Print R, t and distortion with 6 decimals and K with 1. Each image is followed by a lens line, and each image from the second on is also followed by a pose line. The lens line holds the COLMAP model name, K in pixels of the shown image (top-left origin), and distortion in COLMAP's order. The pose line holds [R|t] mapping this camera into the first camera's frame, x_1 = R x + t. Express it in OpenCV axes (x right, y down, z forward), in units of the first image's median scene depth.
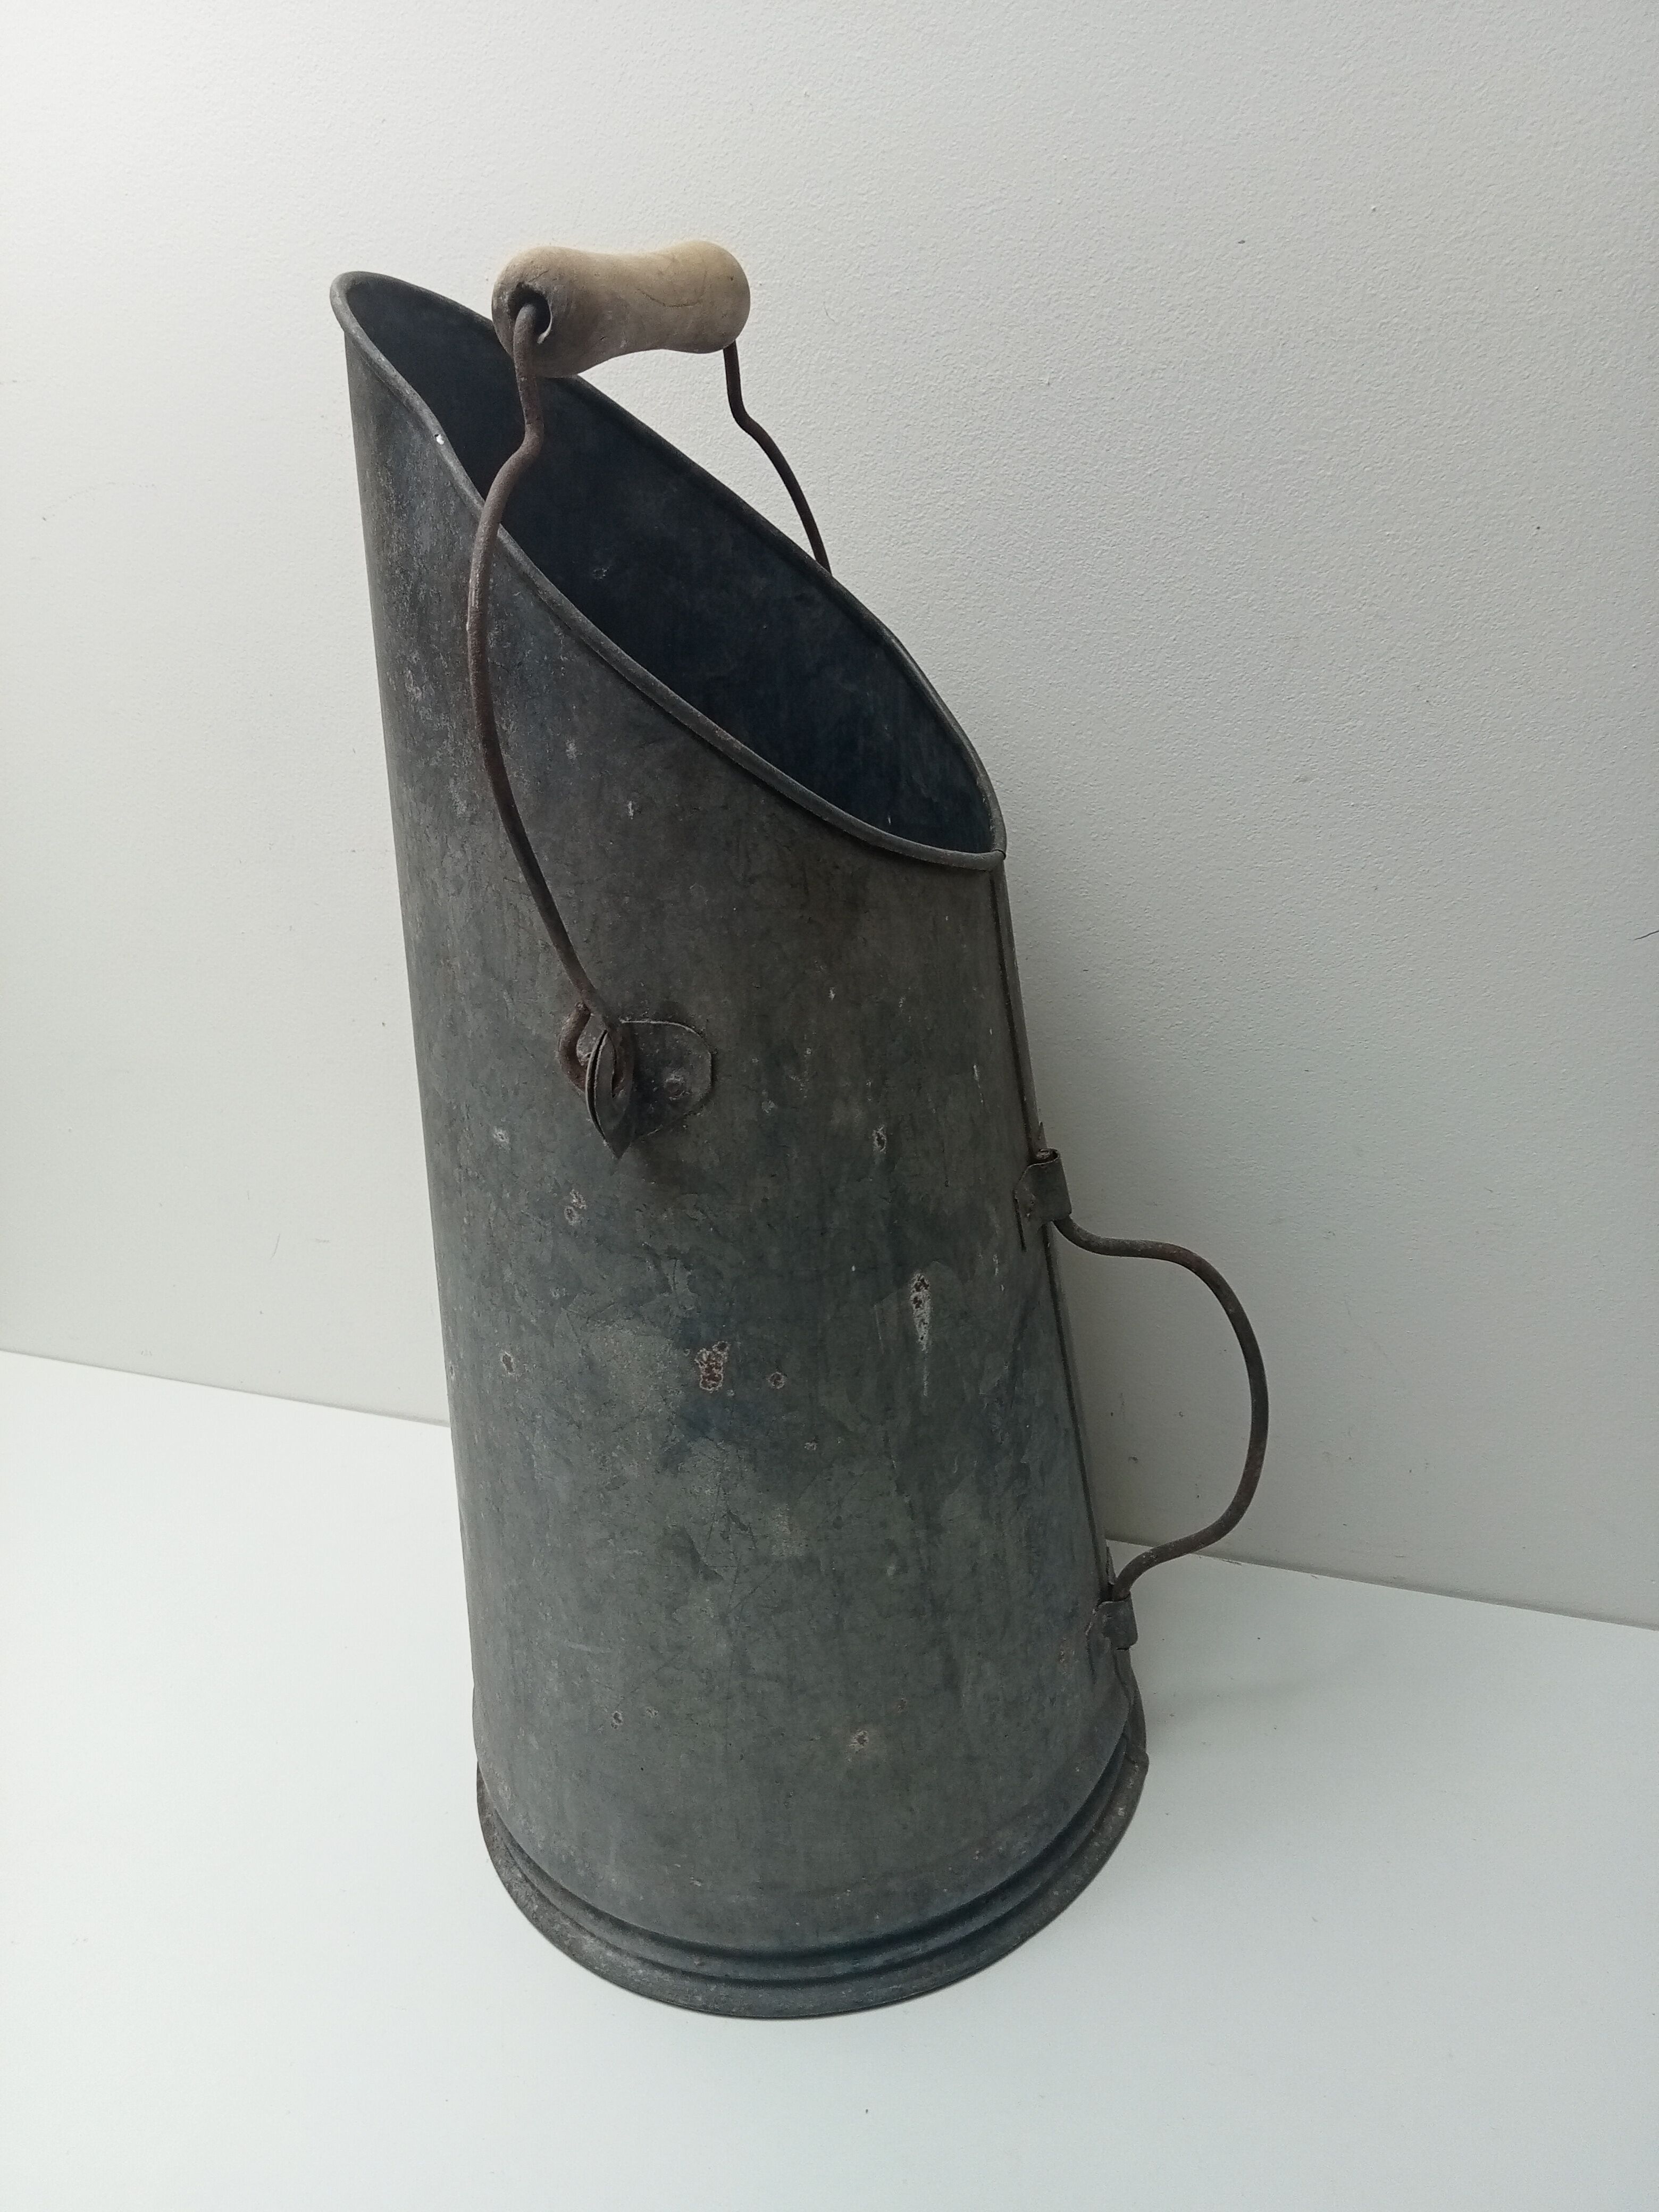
lens RADIAL K [[1673.8, 0, 847.1], [0, 1673.8, 1118.9], [0, 0, 1]] dist [0.043259, -0.076920]
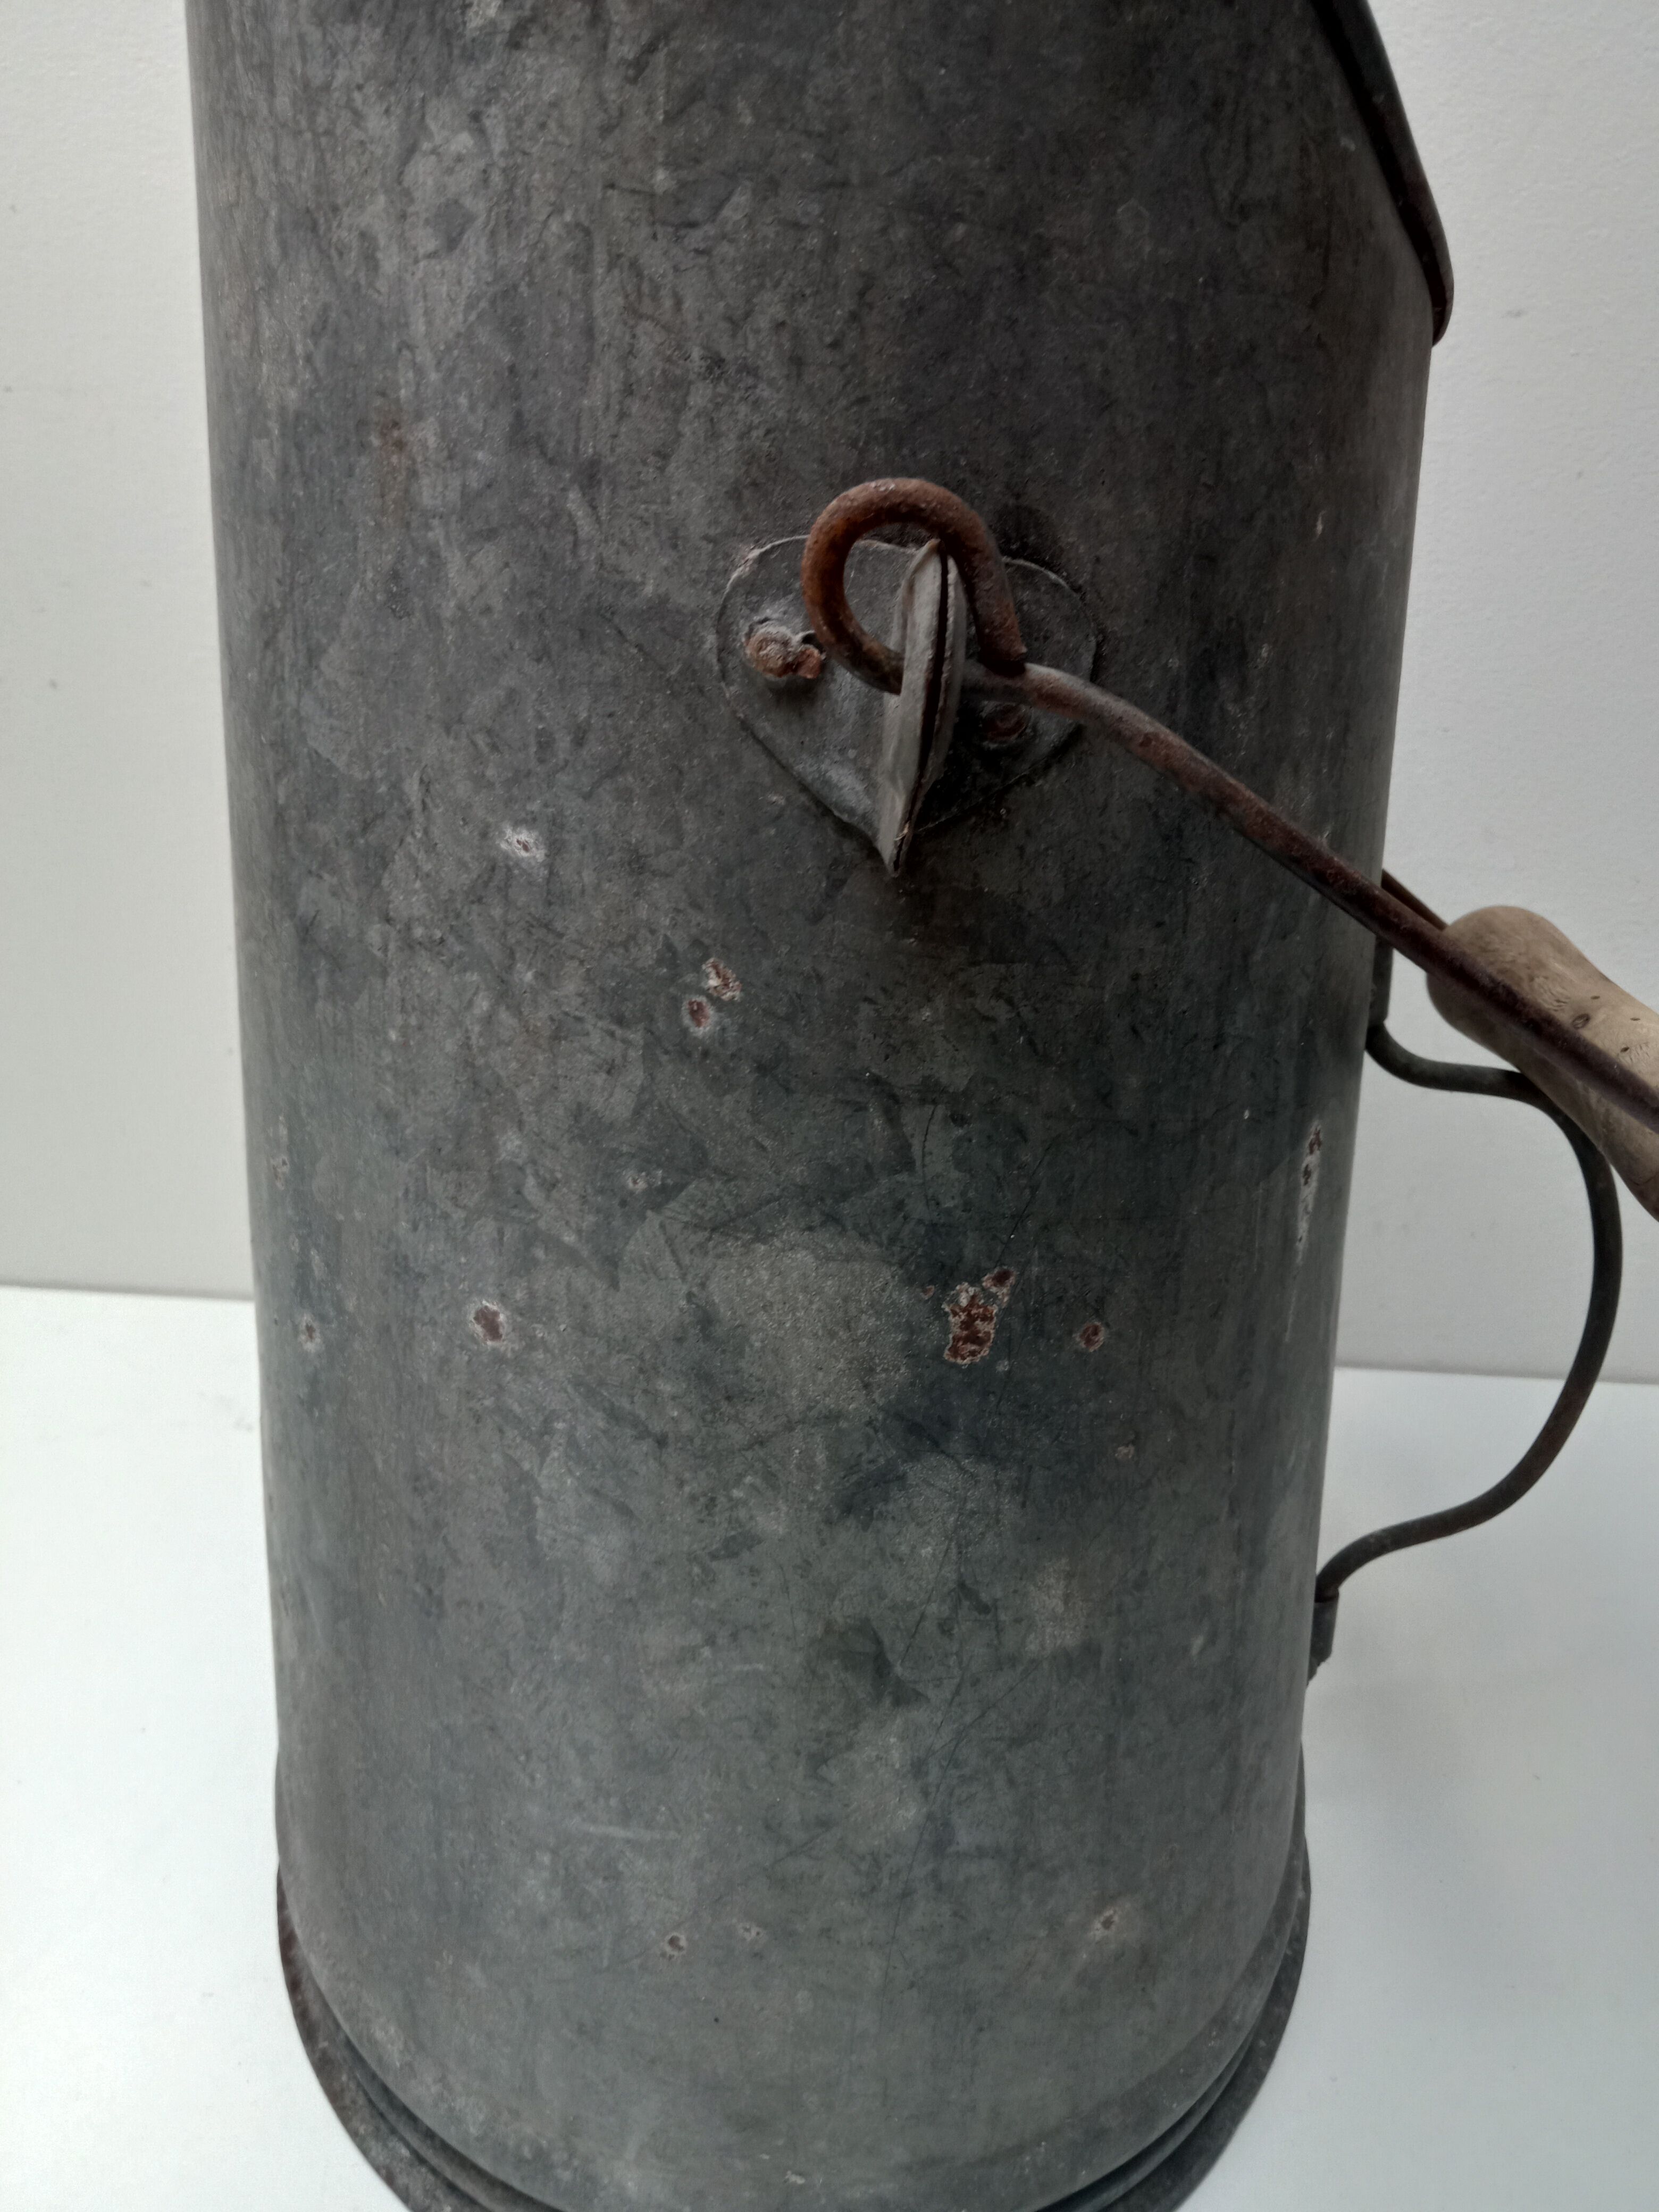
lens RADIAL K [[1673.8, 0, 838.4], [0, 1673.8, 1129.5], [0, 0, 1]] dist [0.043259, -0.076920]
pose [[0.961932, -0.027710, 0.271880, -0.250278], [0.002465, 0.995686, 0.092758, 0.045360], [-0.273277, -0.088557, 0.957850, 0.531336]]
